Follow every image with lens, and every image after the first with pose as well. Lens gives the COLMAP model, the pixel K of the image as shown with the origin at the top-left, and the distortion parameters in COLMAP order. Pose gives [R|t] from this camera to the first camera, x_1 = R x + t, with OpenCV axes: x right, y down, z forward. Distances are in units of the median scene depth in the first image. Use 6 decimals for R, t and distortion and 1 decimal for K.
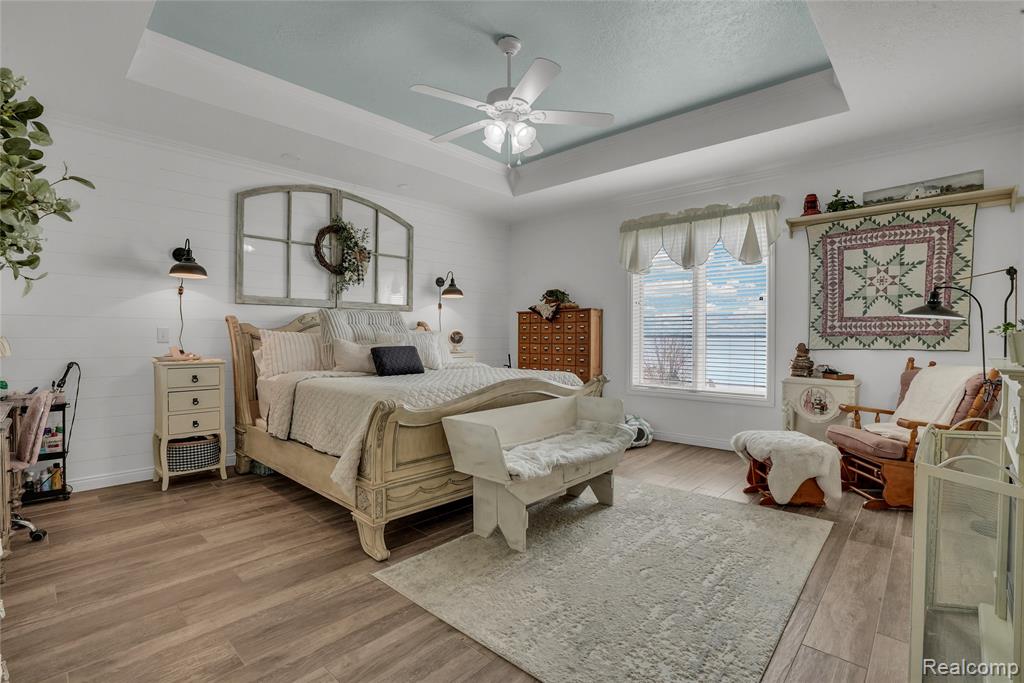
lens RADIAL K [[469.5, 0, 515.1], [0, 469.5, 343.5], [0, 0, 1]] dist [-0.075422, 0.029473]
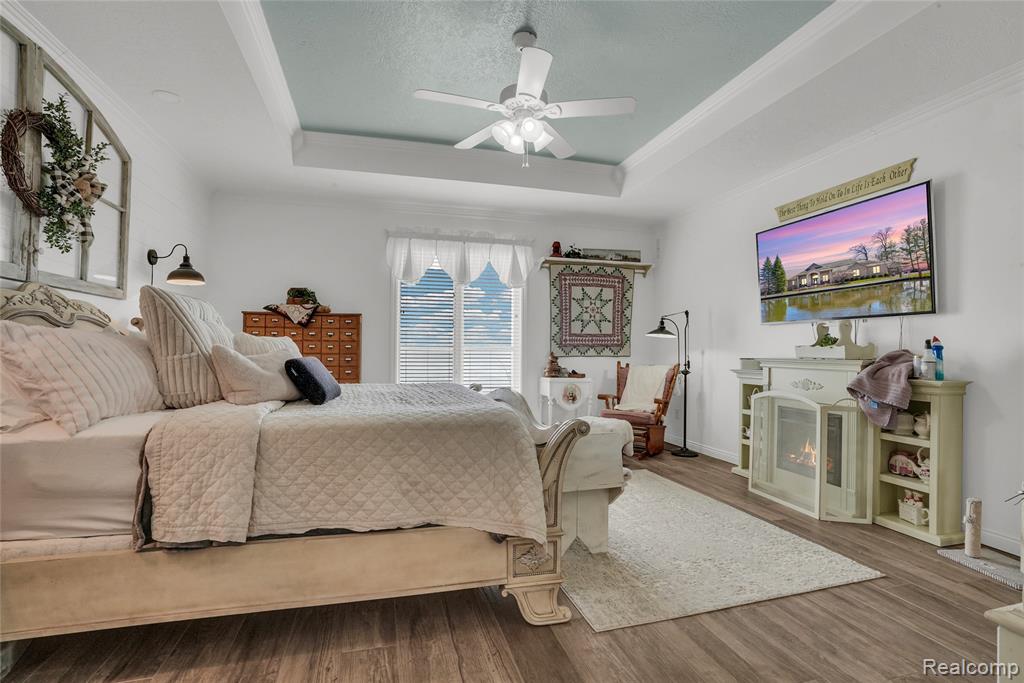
lens RADIAL K [[469.5, 0, 515.1], [0, 469.5, 343.5], [0, 0, 1]] dist [-0.075422, 0.029473]
pose [[0.535453, 0.014416, 0.844442, -0.585871], [0.005696, 0.999770, -0.020680, 0.002124], [-0.844546, 0.015883, 0.535247, 0.366092]]
